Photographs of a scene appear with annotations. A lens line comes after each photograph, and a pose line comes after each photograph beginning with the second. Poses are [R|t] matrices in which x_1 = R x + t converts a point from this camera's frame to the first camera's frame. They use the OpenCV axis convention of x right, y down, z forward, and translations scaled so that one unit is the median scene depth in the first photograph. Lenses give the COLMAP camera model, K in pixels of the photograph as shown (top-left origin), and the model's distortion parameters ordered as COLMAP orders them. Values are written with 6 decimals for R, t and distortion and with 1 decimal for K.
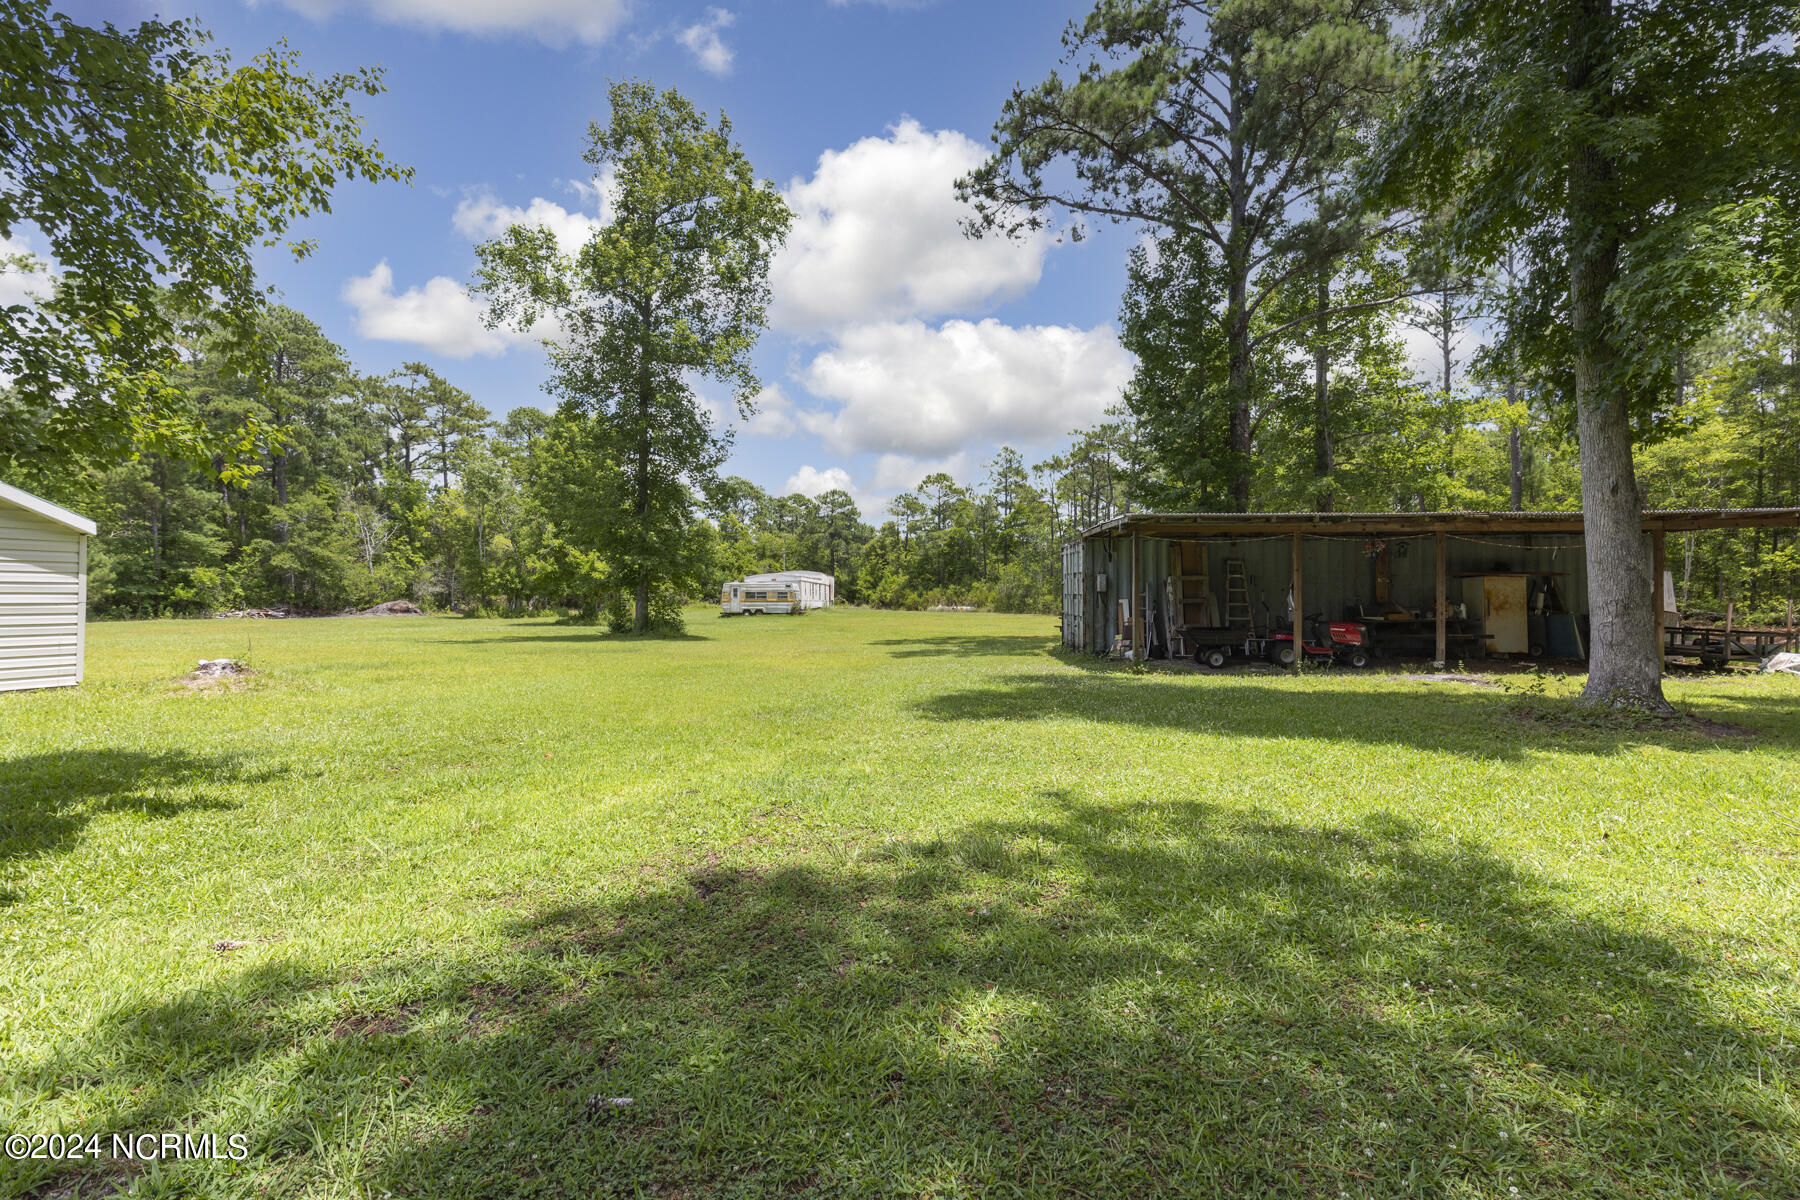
lens RADIAL K [[824.4, 0, 906.9], [0, 824.4, 601.9], [0, 0, 1]] dist [0.001435, -0.000480]
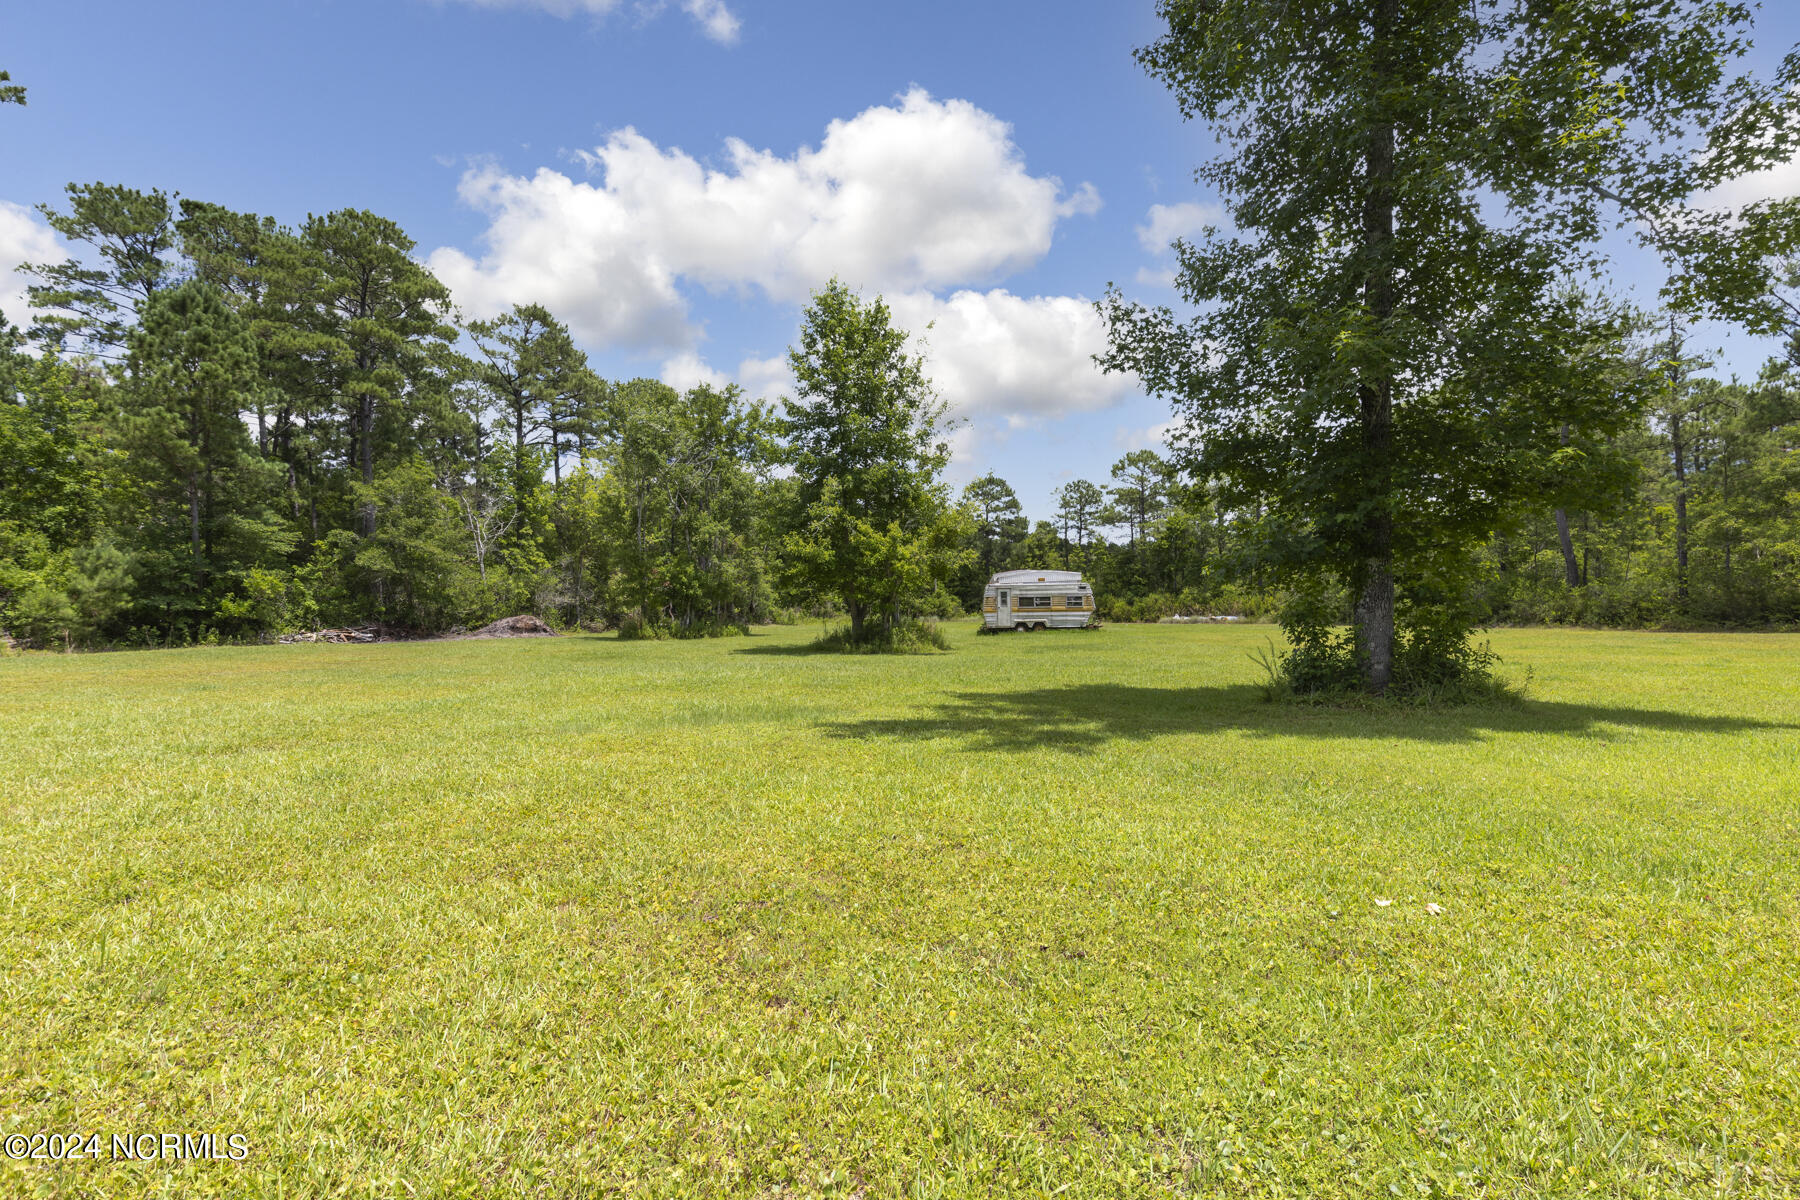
lens RADIAL K [[824.4, 0, 893.4], [0, 824.4, 600.0], [0, 0, 1]] dist [0.001435, -0.000480]
pose [[0.998006, -0.011868, -0.062001, -0.267376], [0.010813, 0.999791, -0.017329, 0.001228], [0.062193, 0.016624, 0.997926, 0.325341]]
